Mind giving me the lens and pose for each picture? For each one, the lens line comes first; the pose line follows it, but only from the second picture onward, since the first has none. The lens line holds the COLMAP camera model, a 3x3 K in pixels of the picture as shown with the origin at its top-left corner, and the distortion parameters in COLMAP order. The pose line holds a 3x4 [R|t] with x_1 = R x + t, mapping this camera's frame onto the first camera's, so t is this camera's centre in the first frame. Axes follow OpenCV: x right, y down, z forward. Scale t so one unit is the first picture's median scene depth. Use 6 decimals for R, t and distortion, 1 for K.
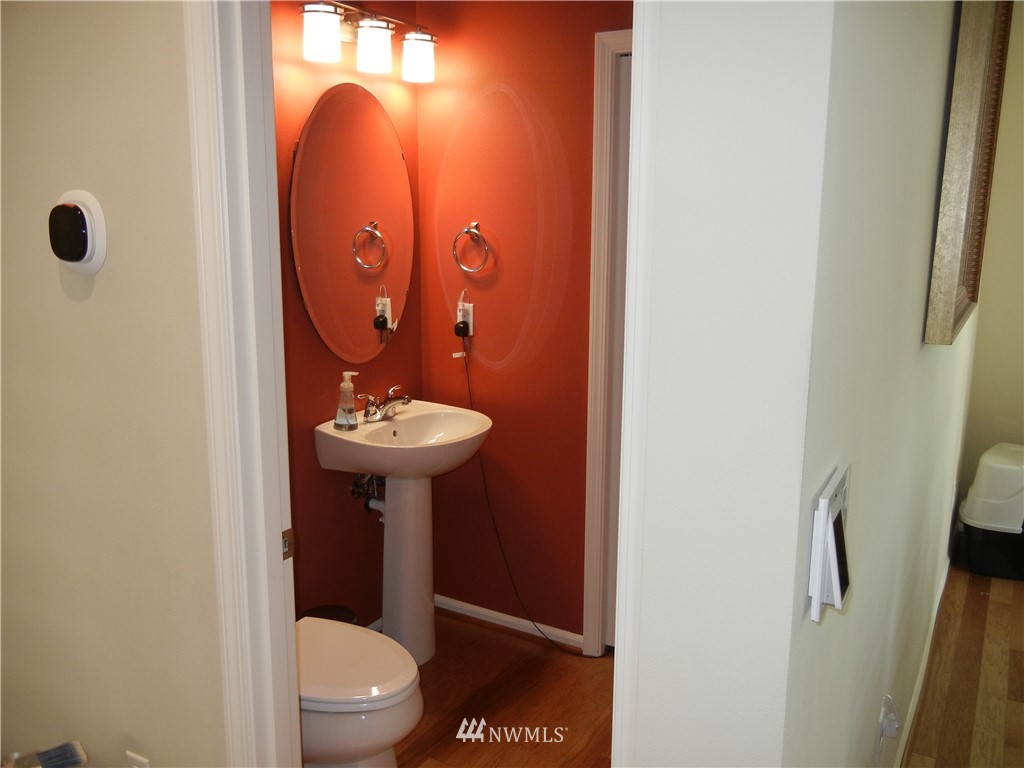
lens RADIAL K [[875.0, 0, 508.5], [0, 875.0, 382.5], [0, 0, 1]] dist [0.011979, 0.004316]
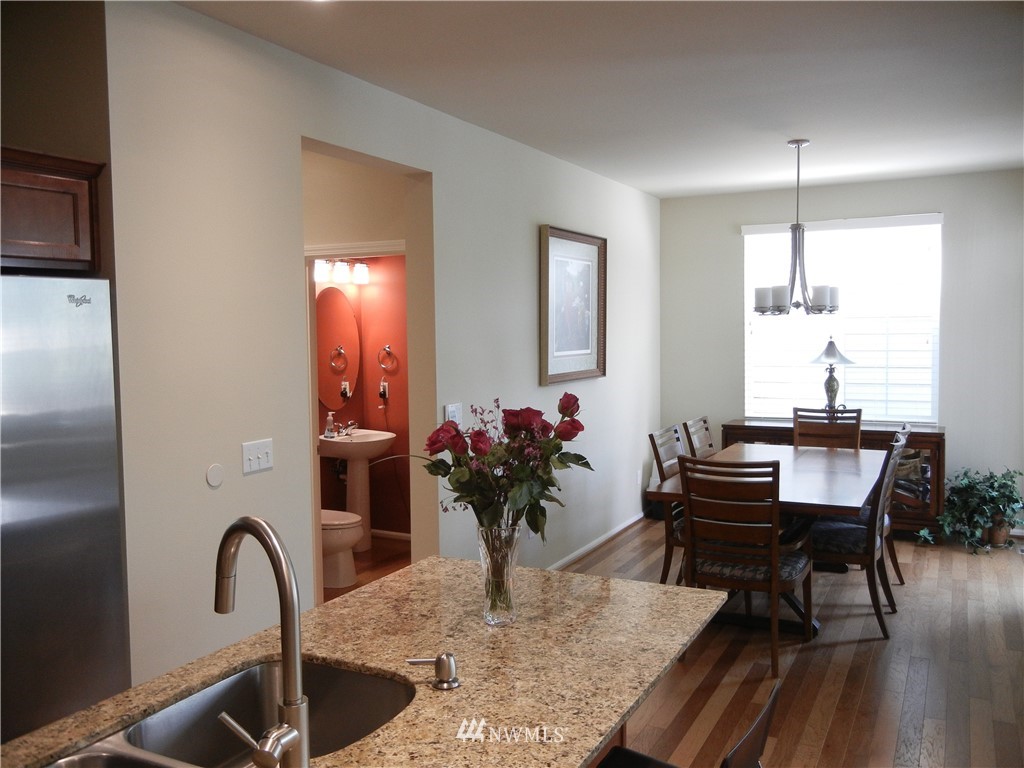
lens RADIAL K [[875.0, 0, 513.3], [0, 875.0, 387.5], [0, 0, 1]] dist [0.011979, 0.004316]
pose [[0.997524, -0.023465, 0.066304, 0.126558], [0.032259, 0.990342, -0.134844, 0.225330], [-0.062499, 0.136649, 0.988646, -1.161188]]
